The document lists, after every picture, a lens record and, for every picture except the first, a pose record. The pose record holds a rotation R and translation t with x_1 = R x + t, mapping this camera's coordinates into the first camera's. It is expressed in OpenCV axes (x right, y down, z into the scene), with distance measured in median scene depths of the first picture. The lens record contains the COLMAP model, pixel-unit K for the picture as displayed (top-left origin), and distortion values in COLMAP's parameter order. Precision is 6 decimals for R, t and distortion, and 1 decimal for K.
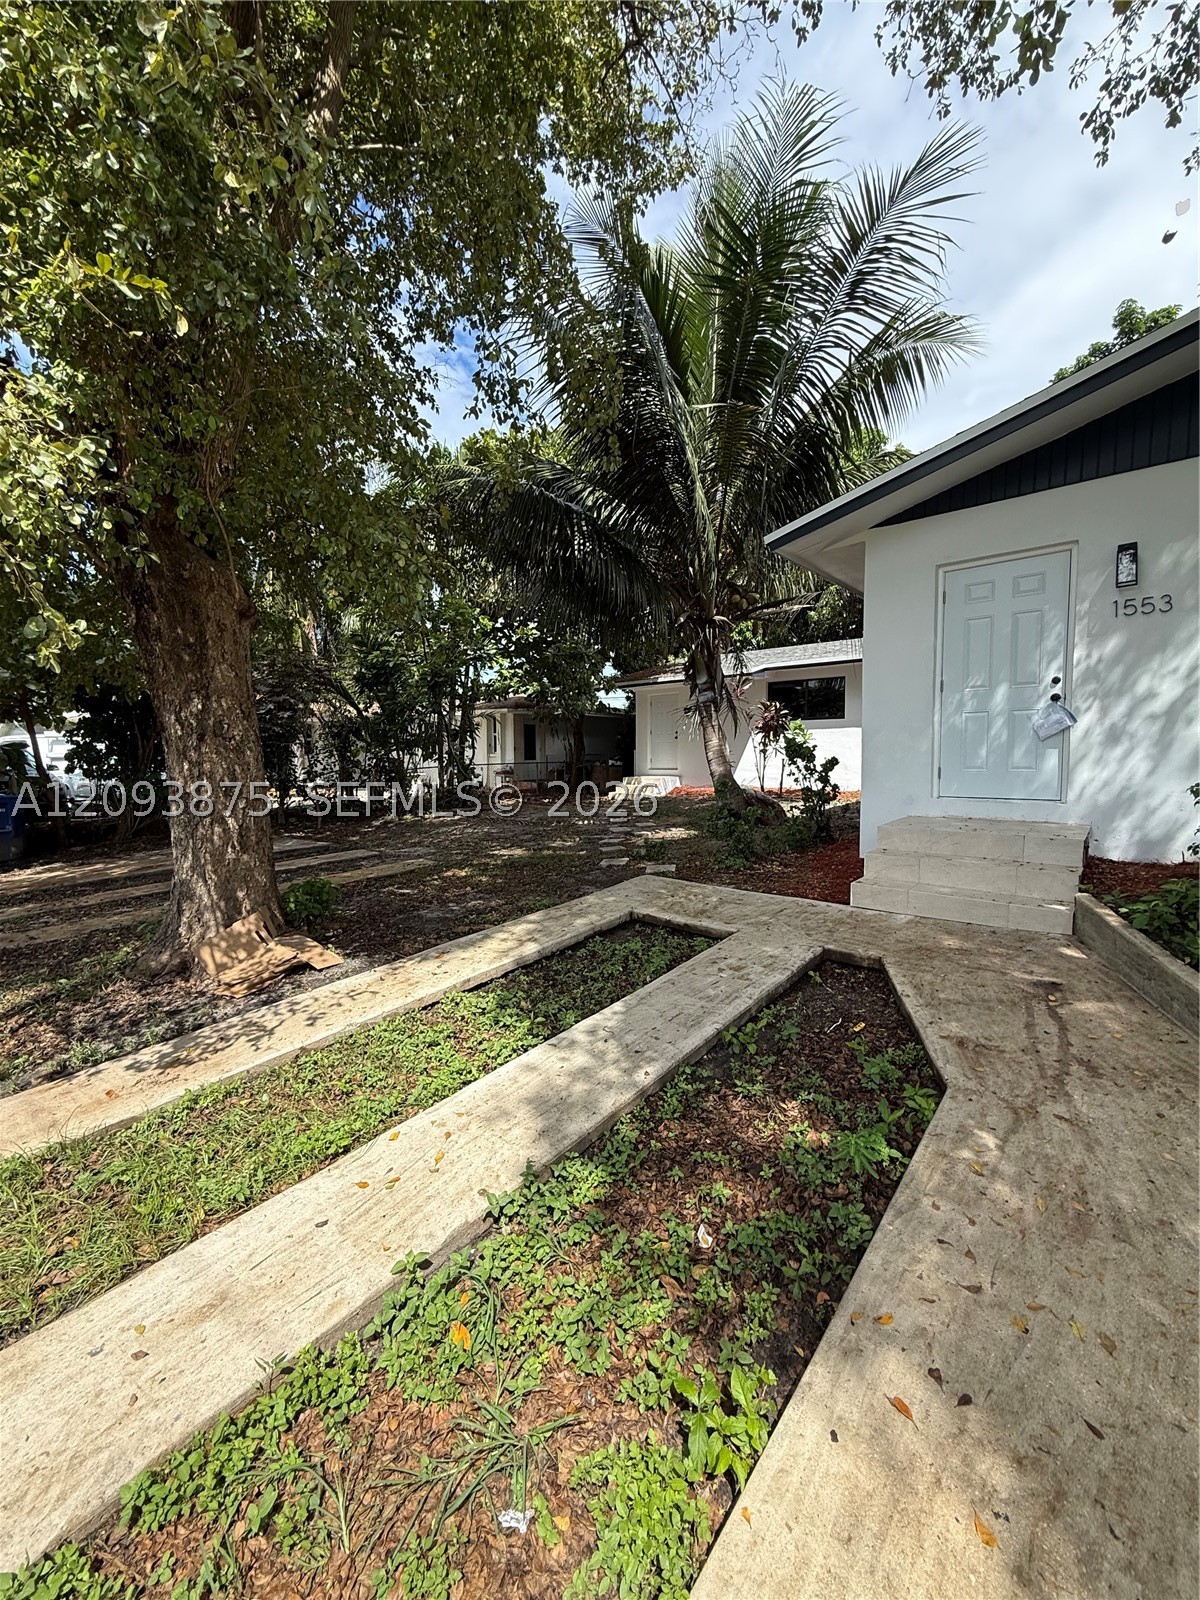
lens RADIAL K [[642.0, 0, 600.0], [0, 642.0, 800.0], [0, 0, 1]] dist [0.001575, -0.000016]
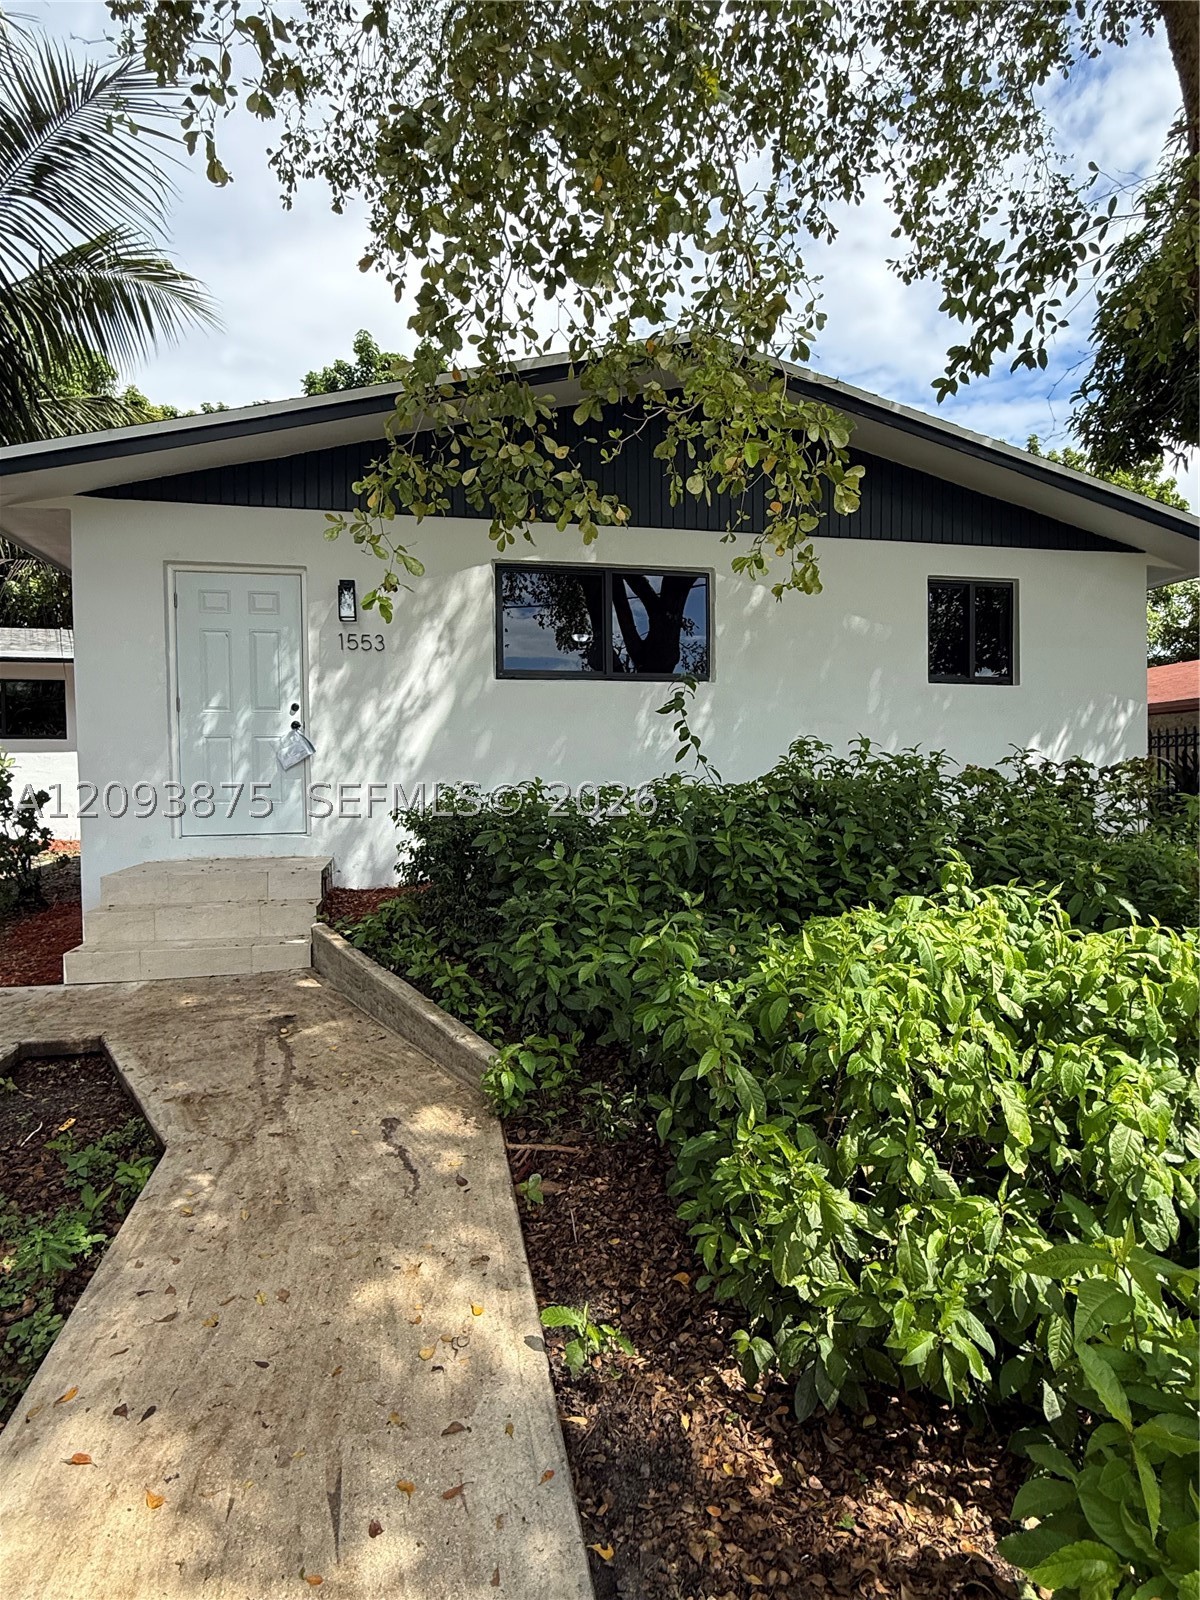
lens RADIAL K [[845.1, 0, 600.0], [0, 845.1, 800.0], [0, 0, 1]] dist [-0.000046, 0.003820]
pose [[0.609998, -0.016689, 0.792227, -0.013966], [0.063658, 0.997579, -0.028000, 0.021471], [-0.789842, 0.067512, 0.609583, -0.162720]]
